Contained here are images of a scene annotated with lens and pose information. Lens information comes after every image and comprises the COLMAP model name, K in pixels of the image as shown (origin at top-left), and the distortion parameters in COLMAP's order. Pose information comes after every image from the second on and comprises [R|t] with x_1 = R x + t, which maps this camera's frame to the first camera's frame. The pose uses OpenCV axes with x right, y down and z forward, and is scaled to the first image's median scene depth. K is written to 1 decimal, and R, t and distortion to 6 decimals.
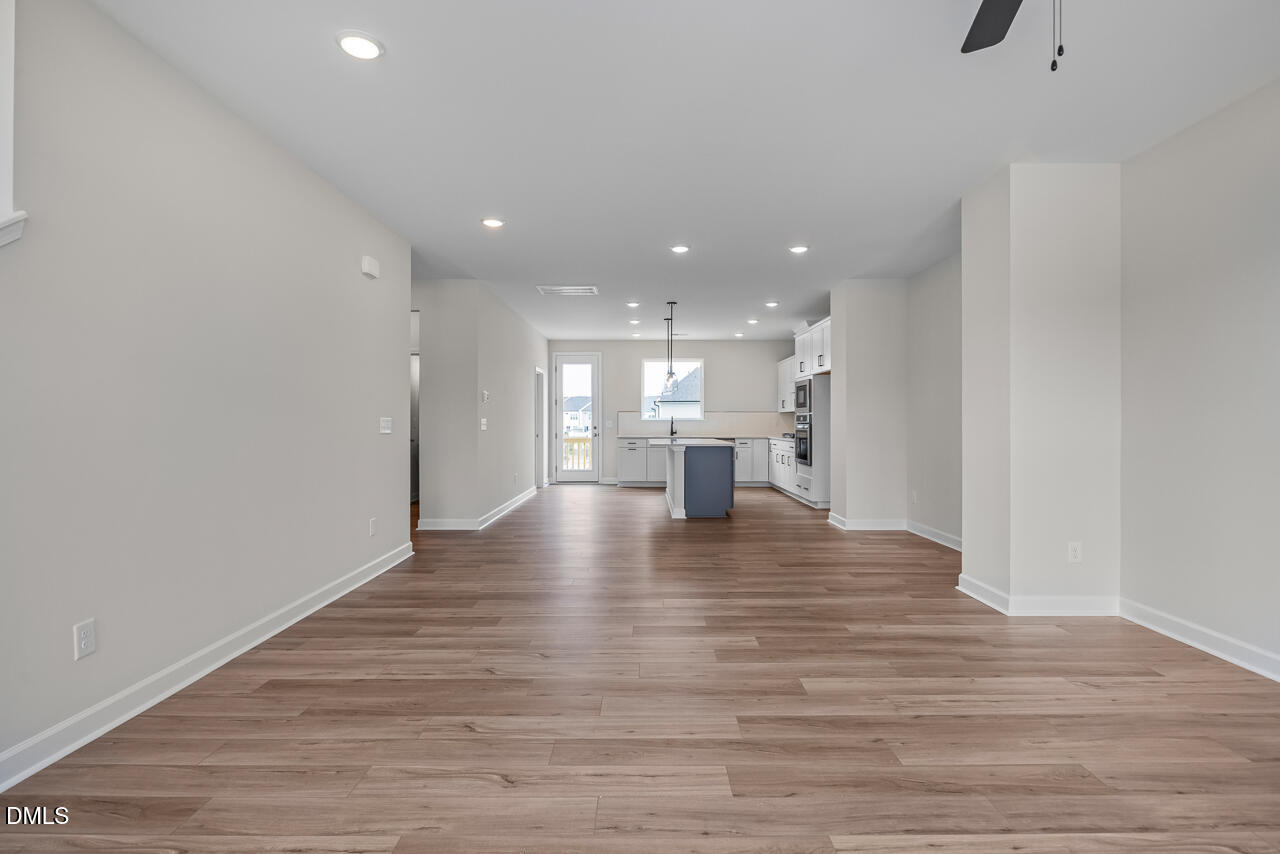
lens RADIAL K [[610.0, 0, 641.7], [0, 610.0, 421.3], [0, 0, 1]] dist [-0.005443, -0.000033]
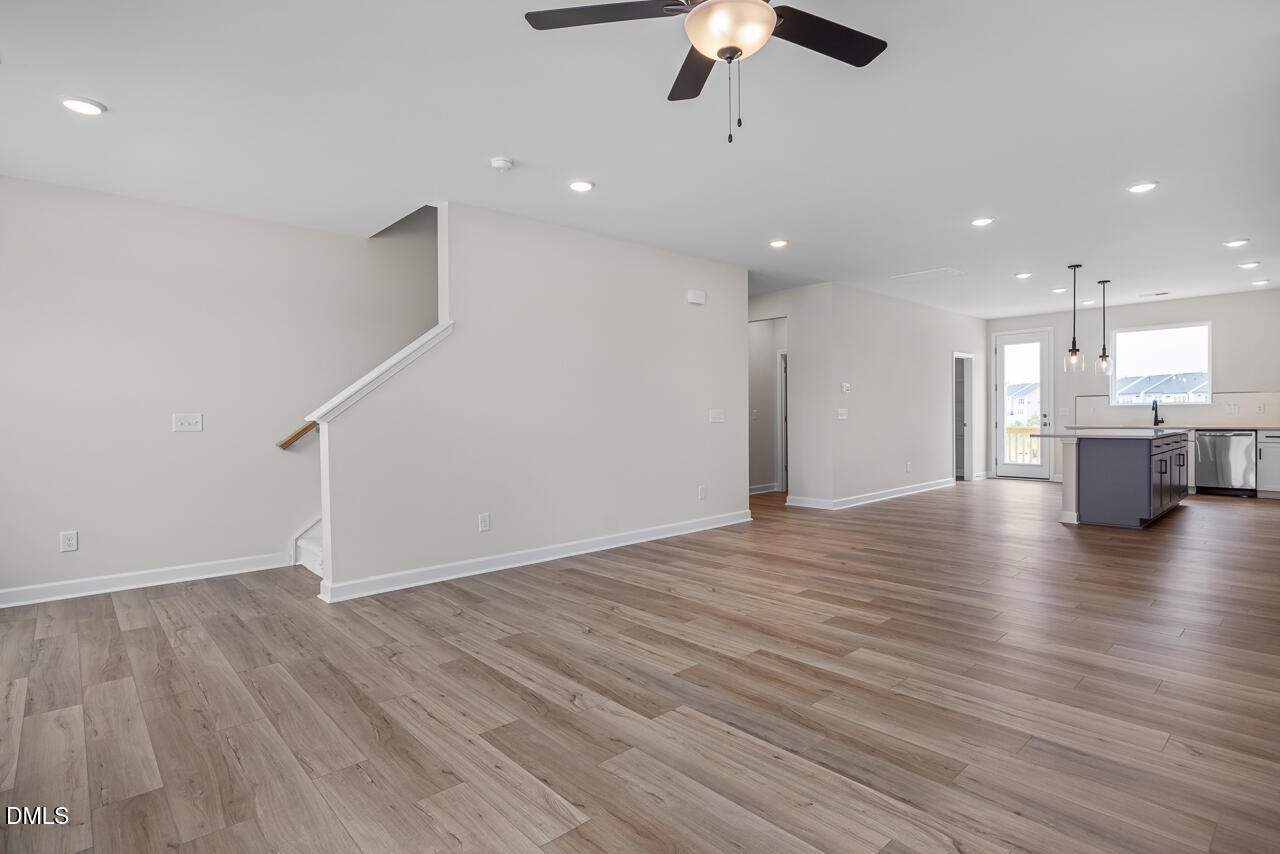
lens RADIAL K [[639.5, 0, 666.6], [0, 639.5, 425.4], [0, 0, 1]] dist [-0.008893, 0.000709]
pose [[0.690715, 0.004671, -0.723112, 0.783744], [0.013282, 0.999728, 0.019146, -0.001015], [0.723006, -0.022829, 0.690465, -0.025390]]
